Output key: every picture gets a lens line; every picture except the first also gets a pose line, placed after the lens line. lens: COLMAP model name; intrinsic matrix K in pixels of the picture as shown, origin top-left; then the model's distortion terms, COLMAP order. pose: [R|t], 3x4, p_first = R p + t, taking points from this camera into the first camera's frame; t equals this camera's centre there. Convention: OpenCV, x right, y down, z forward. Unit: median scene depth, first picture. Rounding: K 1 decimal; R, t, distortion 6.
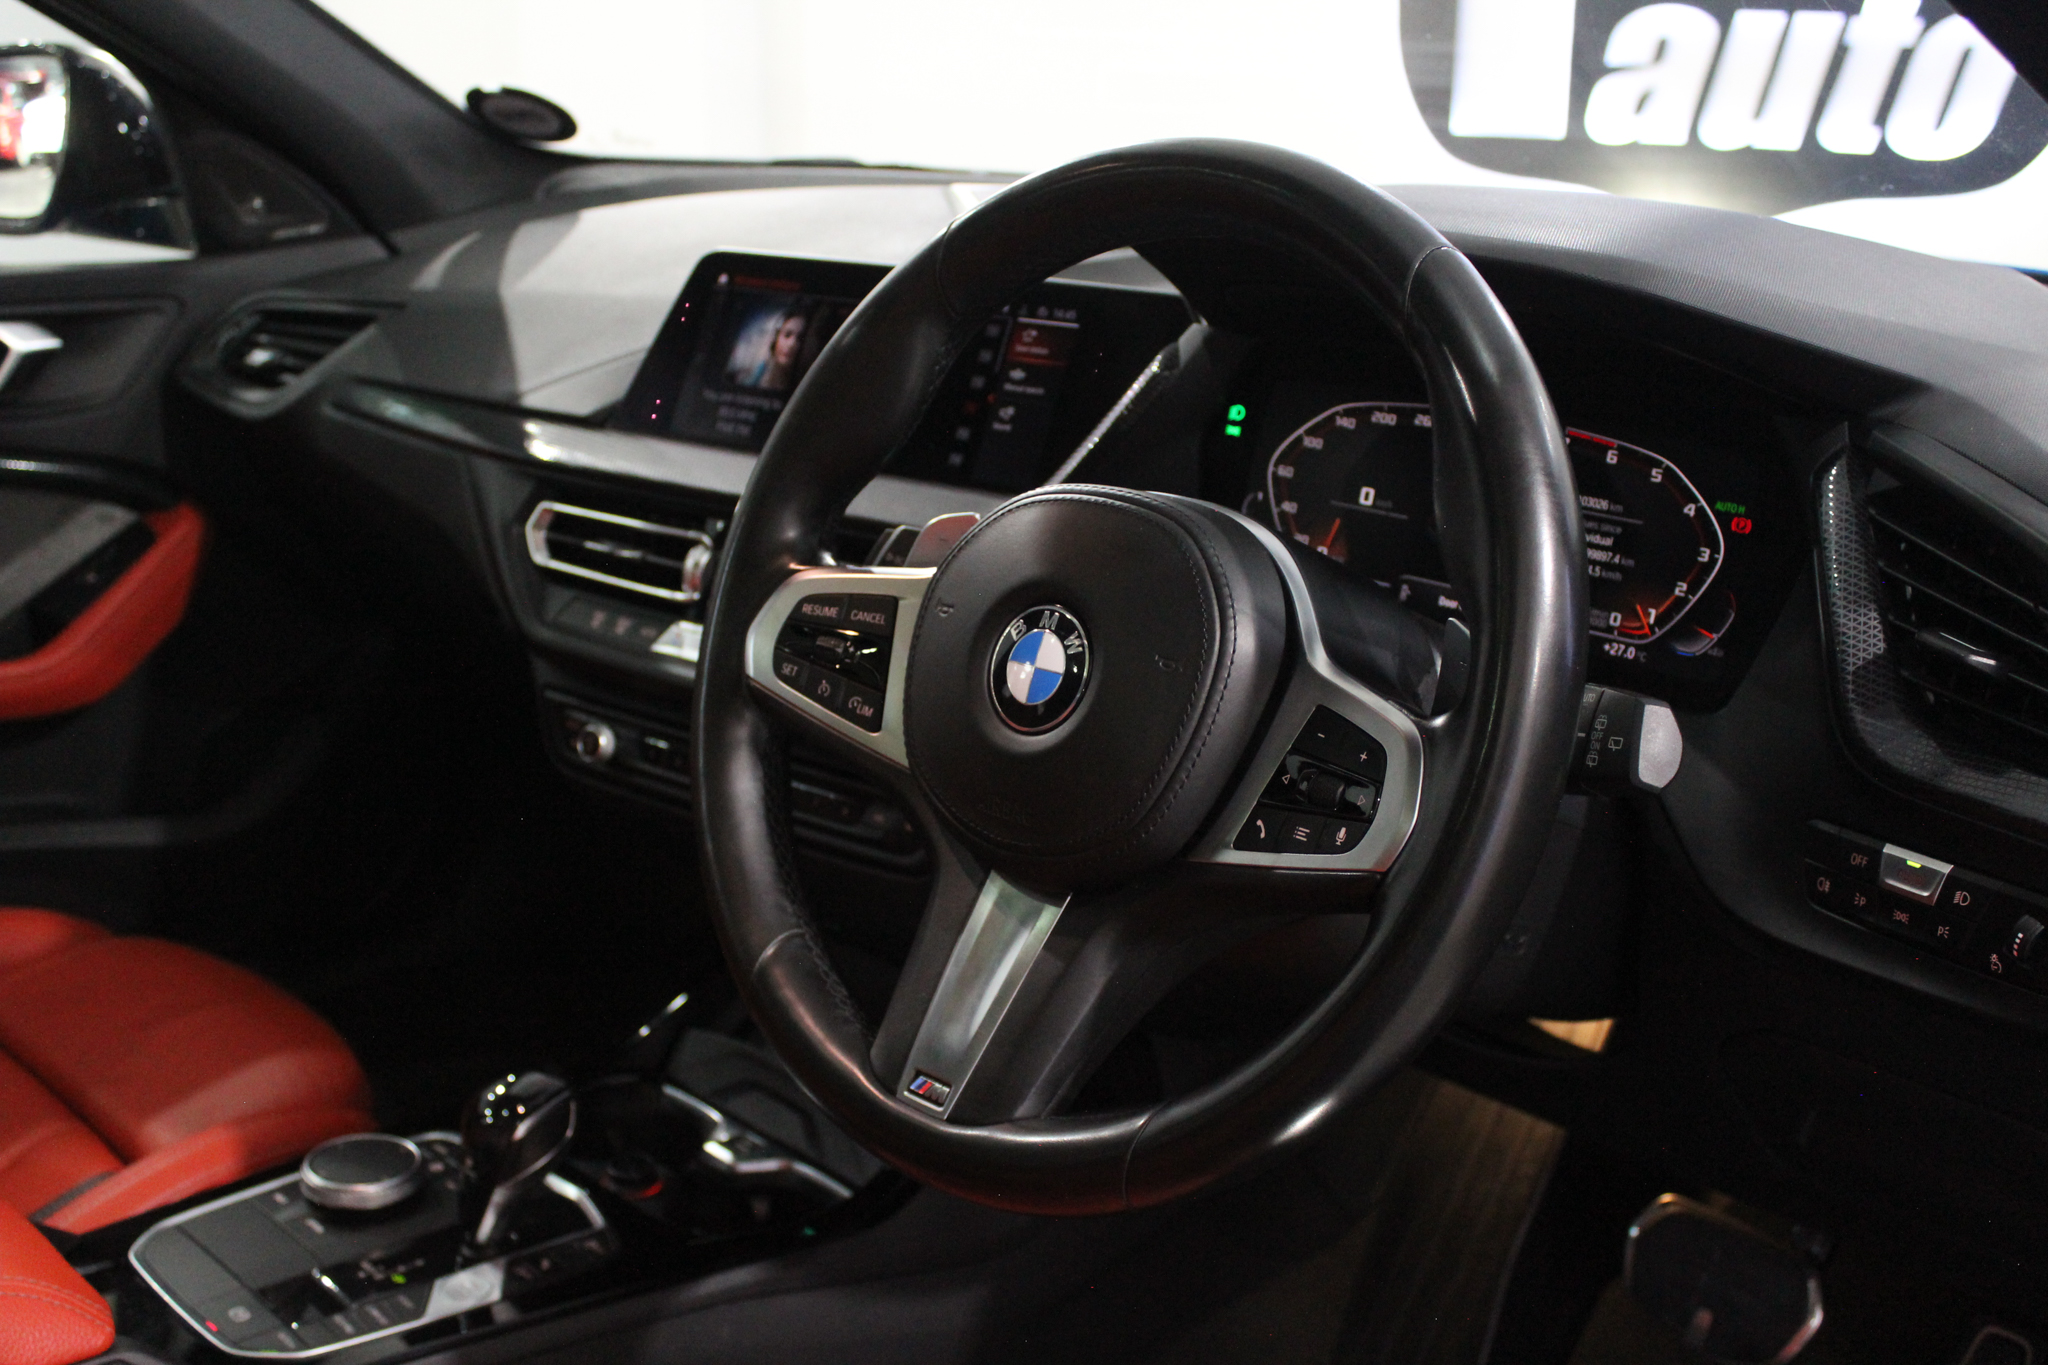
lens RADIAL K [[2183.1, 0, 1024.0], [0, 2183.1, 682.5], [0, 0, 1]] dist [-0.121549, 0.132668]
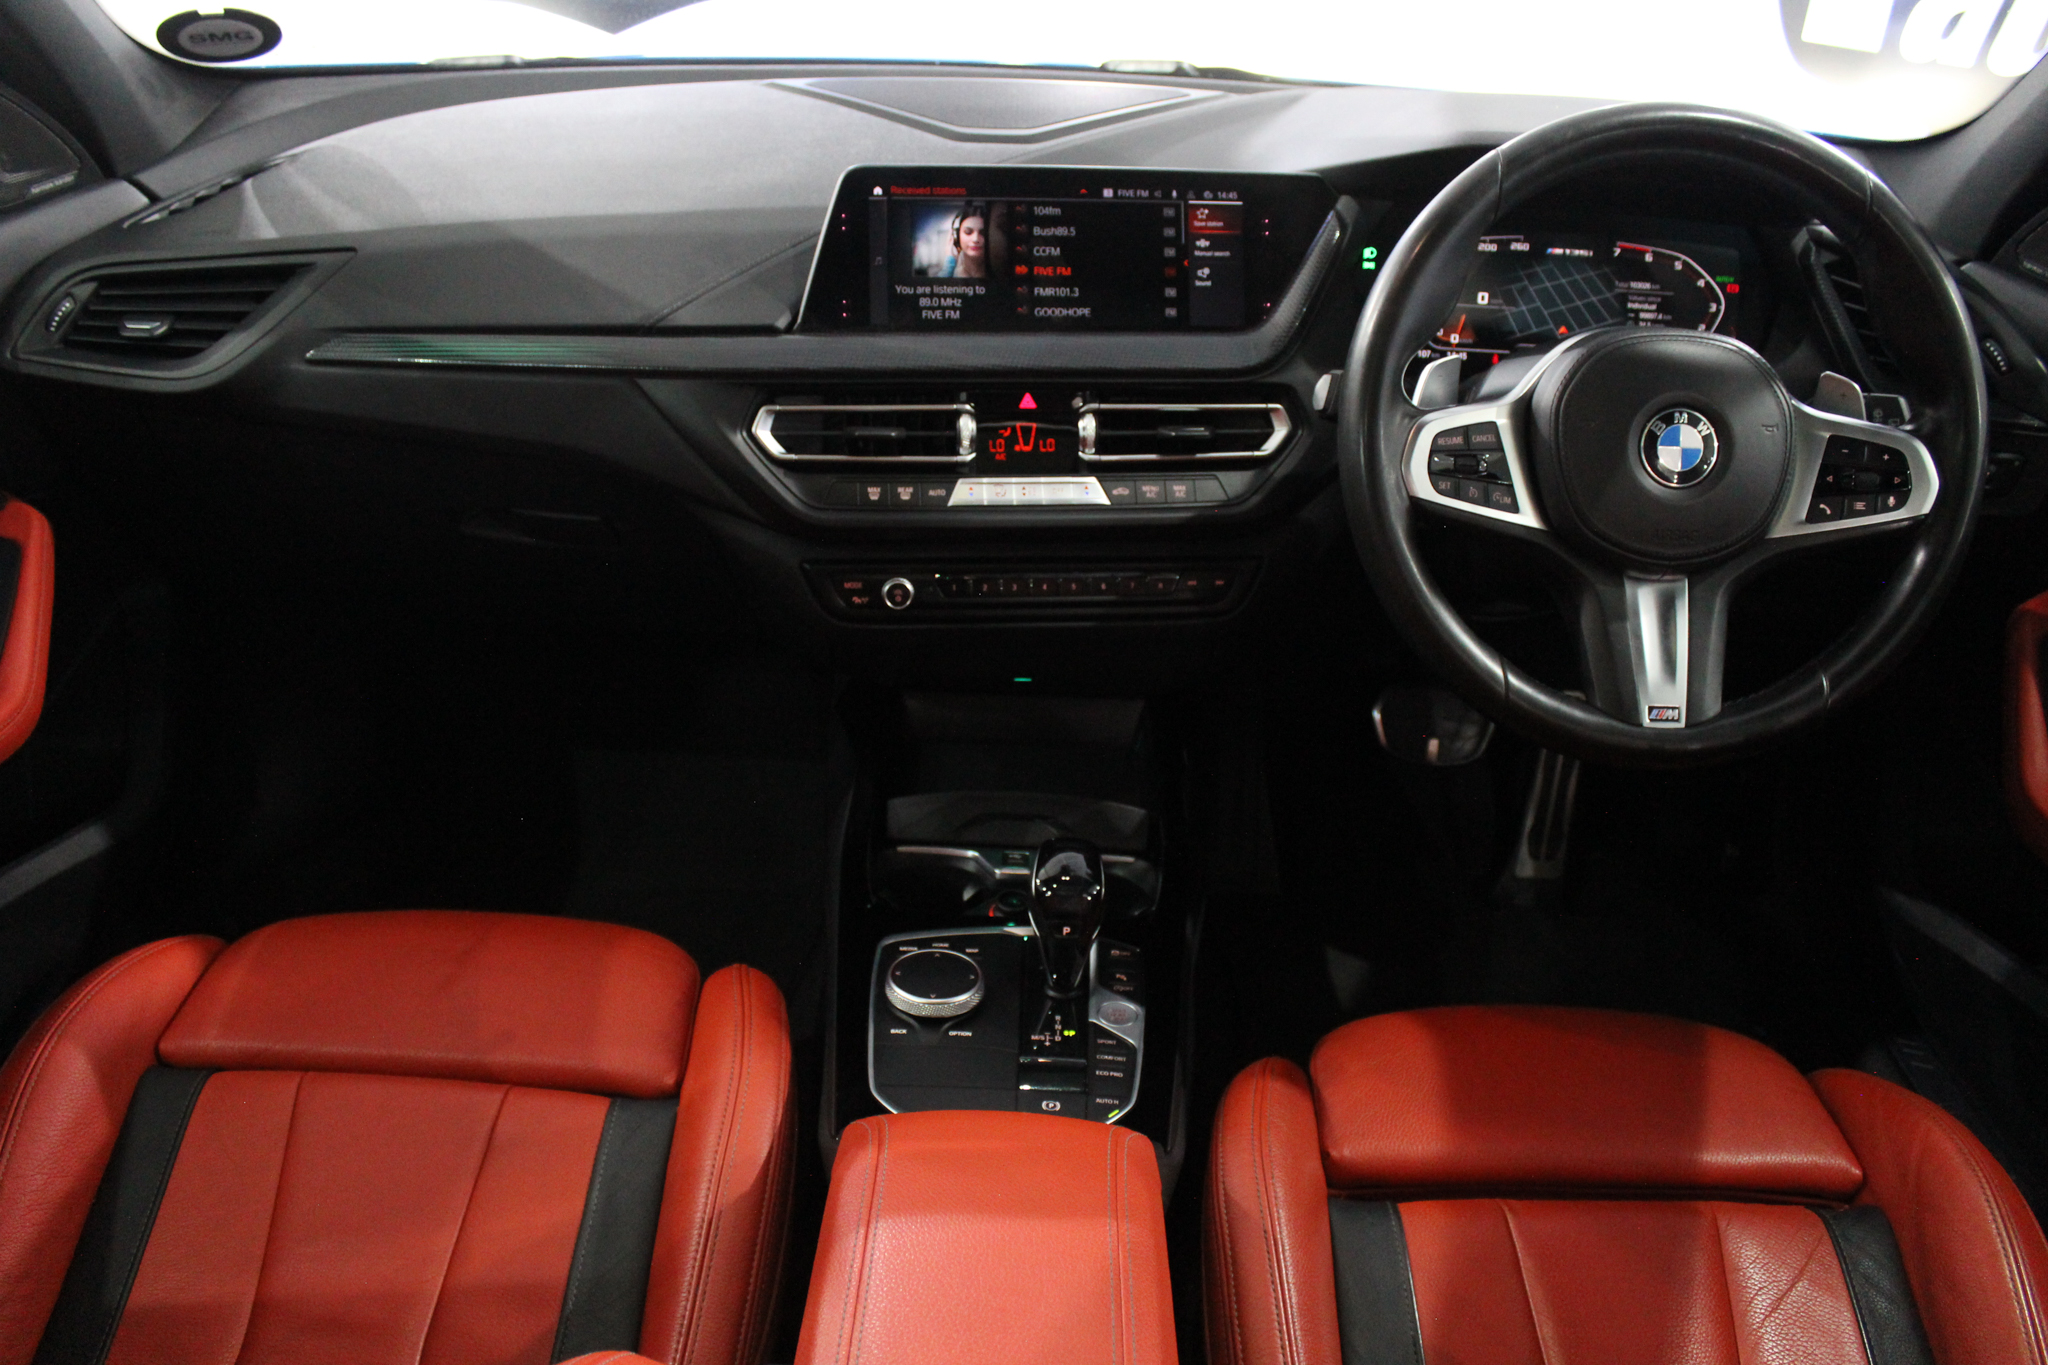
lens RADIAL K [[1700.0, 0, 1024.0], [0, 1700.0, 682.5], [0, 0, 1]] dist [-0.188166, 0.204401]
pose [[0.717074, -0.306608, 0.625937, -1.006466], [0.175574, 0.948548, 0.263497, -0.215929], [-0.674521, -0.079048, 0.734011, 0.346608]]
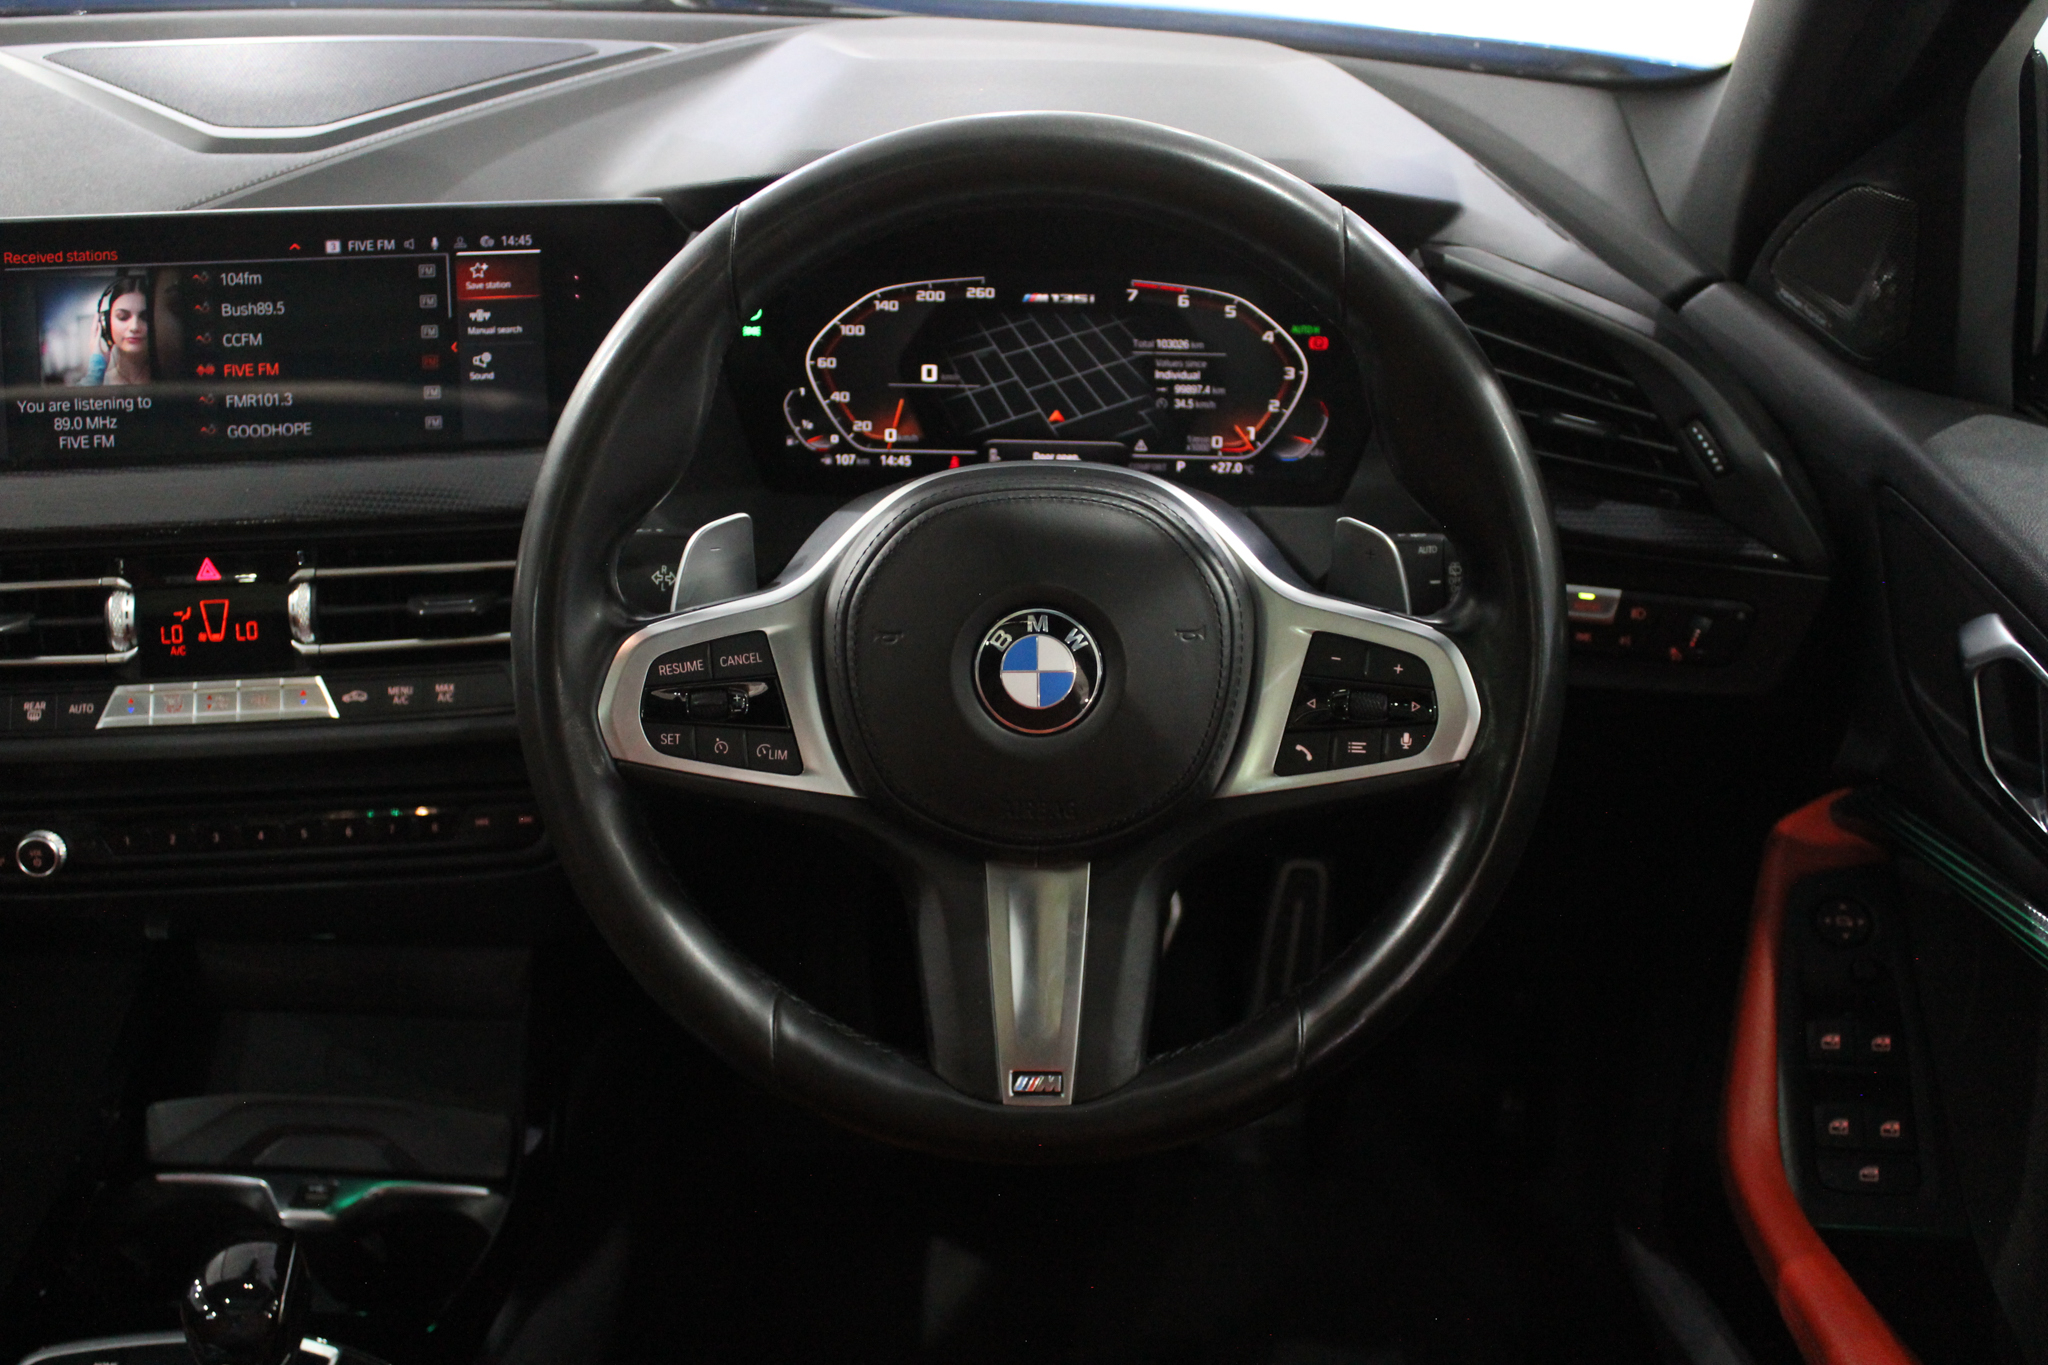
lens RADIAL K [[2183.1, 0, 1024.0], [0, 2183.1, 682.5], [0, 0, 1]] dist [-0.121549, 0.132668]
pose [[0.723538, -0.332270, 0.605053, -0.532175], [0.200850, 0.939939, 0.275995, -0.245314], [-0.660418, -0.078168, 0.746818, 0.200035]]
